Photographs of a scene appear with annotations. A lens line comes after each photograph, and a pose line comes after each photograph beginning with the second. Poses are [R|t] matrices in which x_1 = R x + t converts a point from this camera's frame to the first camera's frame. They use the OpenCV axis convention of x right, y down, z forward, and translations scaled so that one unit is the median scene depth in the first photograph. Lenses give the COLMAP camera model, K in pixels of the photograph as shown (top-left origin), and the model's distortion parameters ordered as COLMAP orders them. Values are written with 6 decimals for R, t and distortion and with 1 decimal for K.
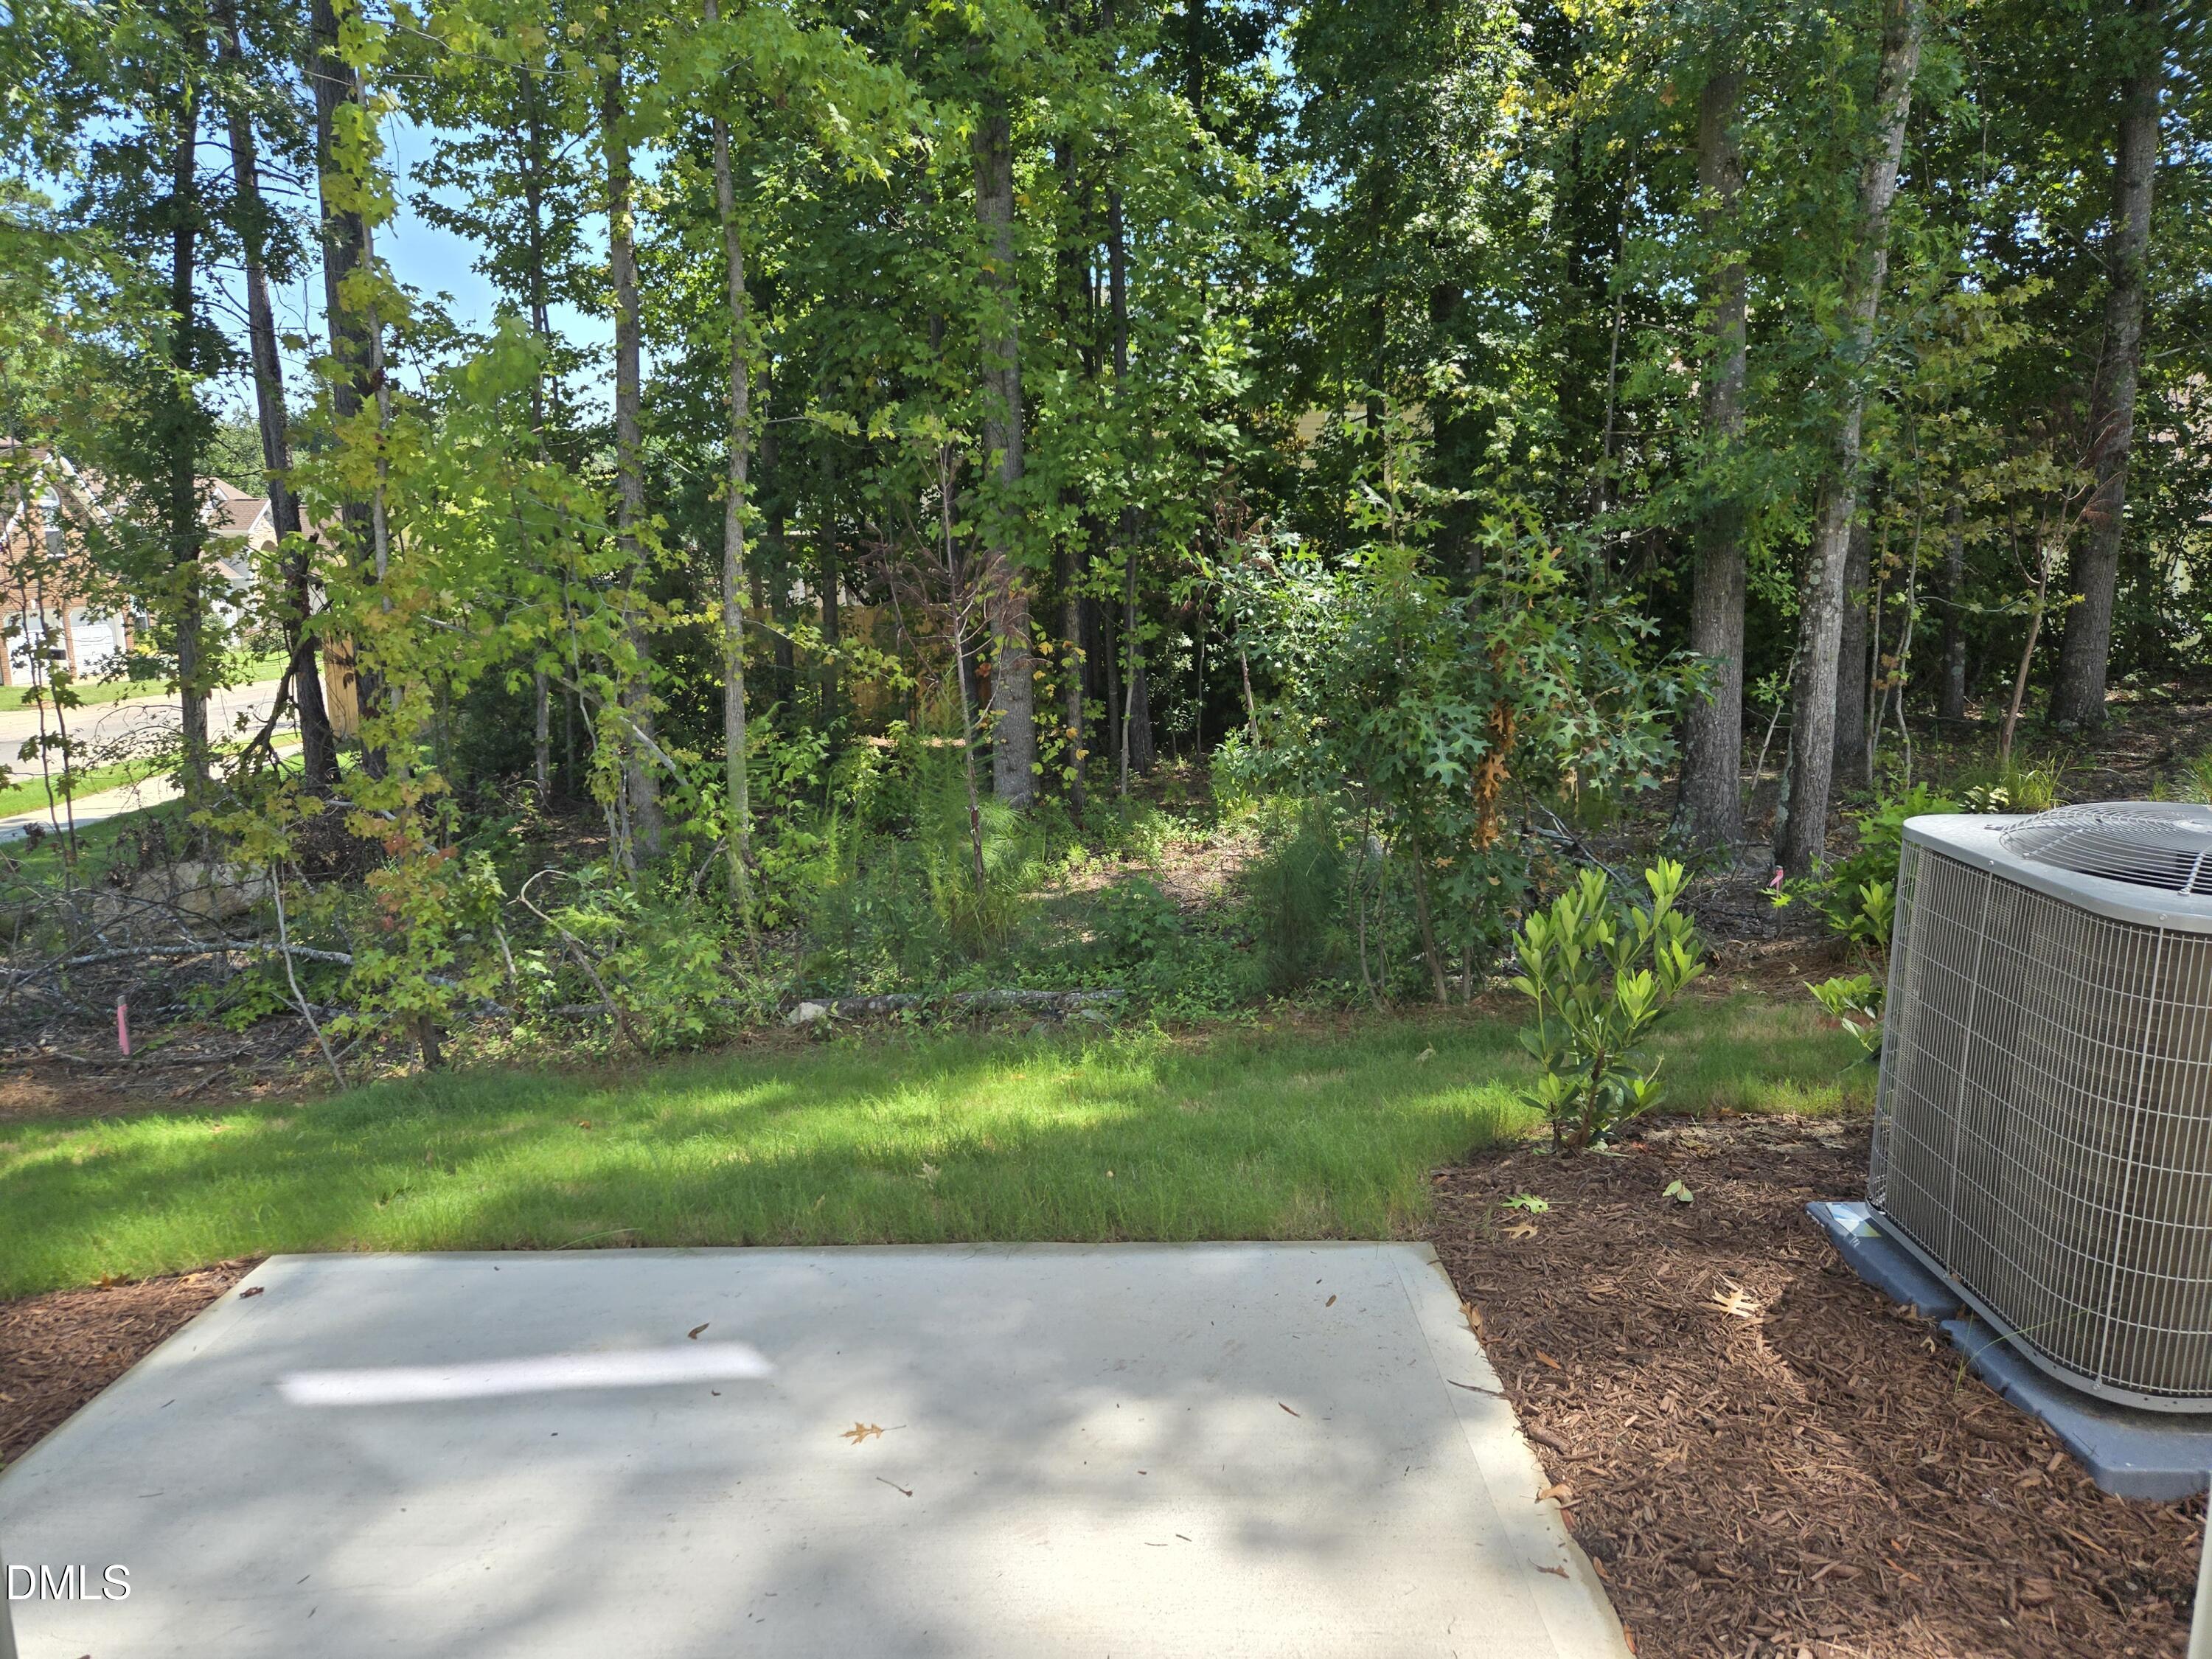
lens RADIAL K [[1491.7, 0, 1100.9], [0, 1491.7, 831.2], [0, 0, 1]] dist [0.101434, 0.002686]
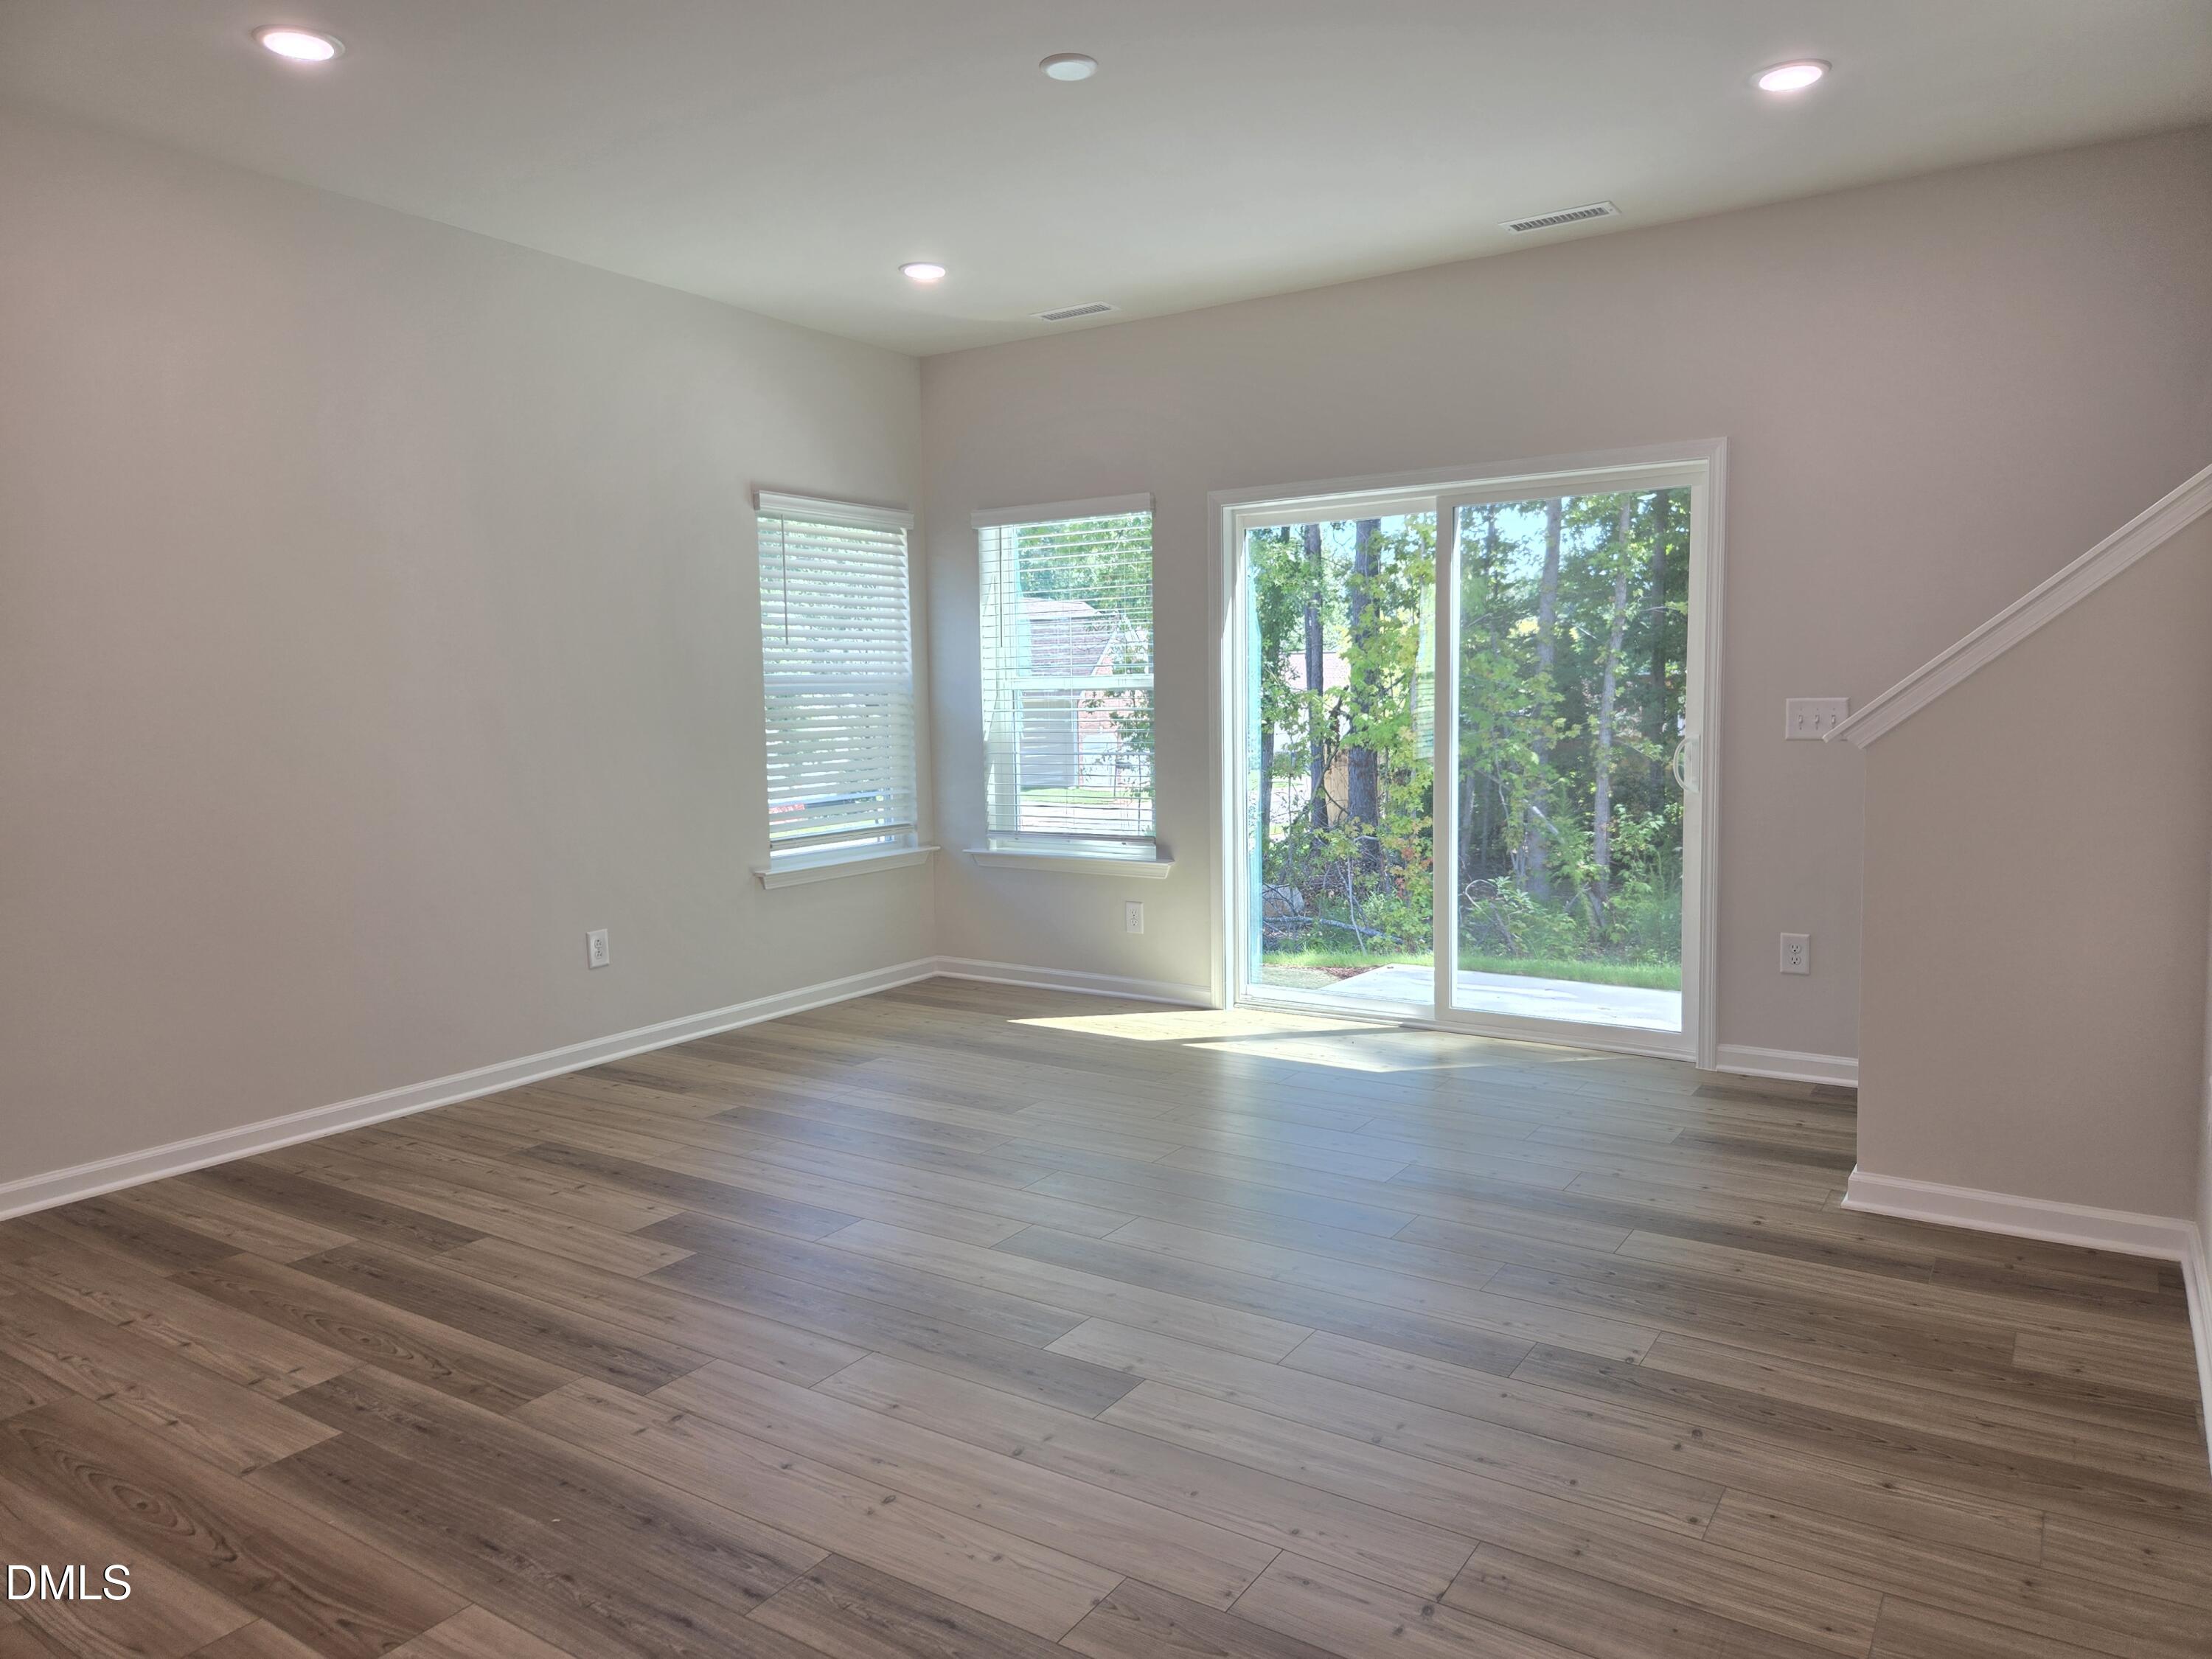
lens RADIAL K [[1491.7, 0, 1098.7], [0, 1491.7, 817.7], [0, 0, 1]] dist [0.101434, 0.002686]
pose [[0.832995, 0.025449, -0.552695, 0.165245], [-0.080159, 0.993953, -0.075045, 0.085940], [0.547443, 0.106815, 0.829998, -0.501738]]
